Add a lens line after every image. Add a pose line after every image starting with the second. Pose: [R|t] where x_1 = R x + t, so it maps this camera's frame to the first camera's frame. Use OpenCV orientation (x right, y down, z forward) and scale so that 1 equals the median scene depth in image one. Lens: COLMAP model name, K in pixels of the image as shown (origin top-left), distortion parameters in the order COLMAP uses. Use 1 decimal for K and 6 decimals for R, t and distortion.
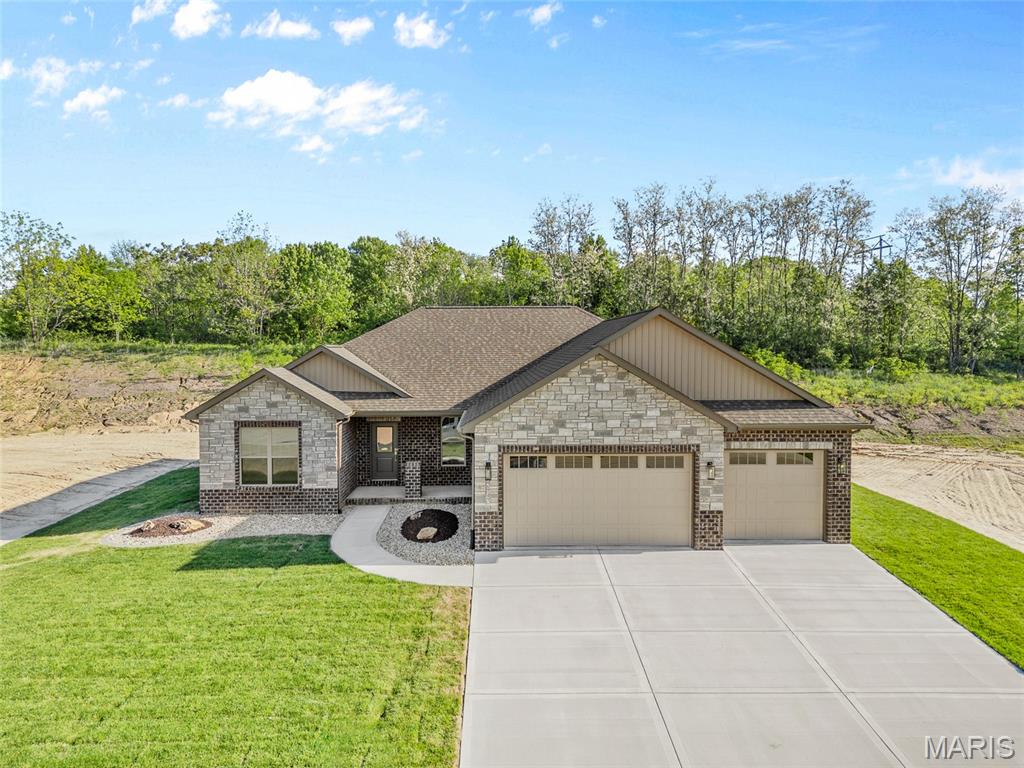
lens RADIAL K [[716.7, 0, 512.0], [0, 716.7, 384.0], [0, 0, 1]] dist [0.073696, -0.072202]
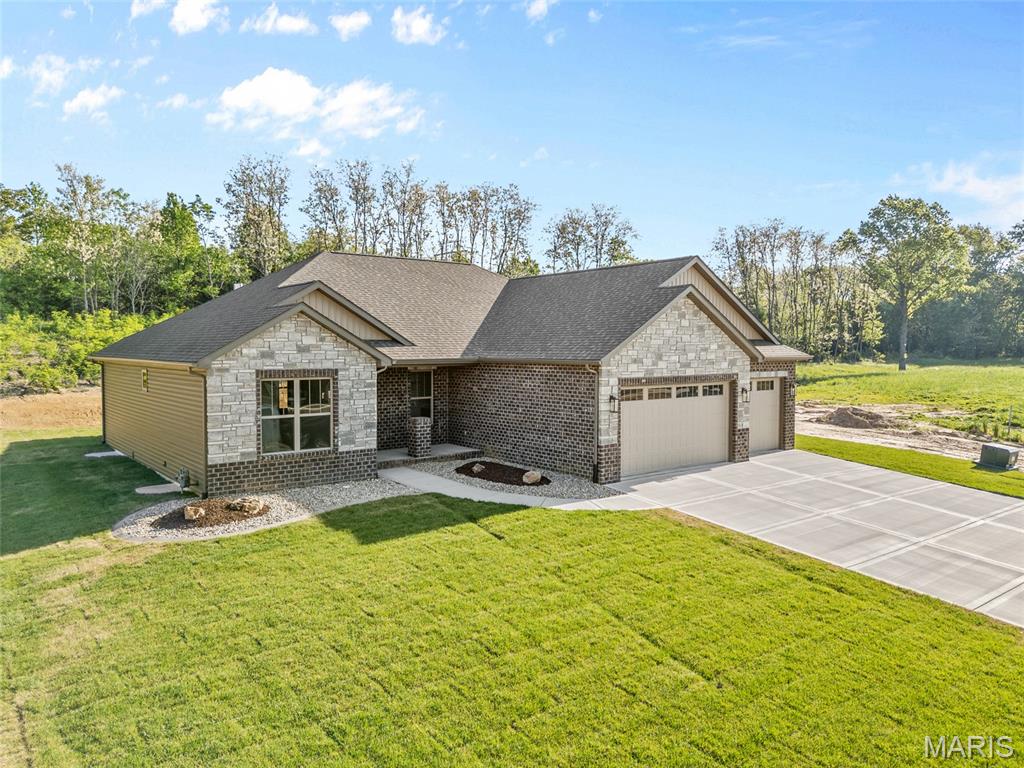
lens RADIAL K [[716.7, 0, 512.0], [0, 716.7, 384.0], [0, 0, 1]] dist [0.073696, -0.072202]
pose [[0.800182, -0.028892, 0.599060, -0.737289], [0.028910, 0.999536, 0.009591, 0.078173], [-0.599060, 0.009644, 0.800646, 0.269470]]
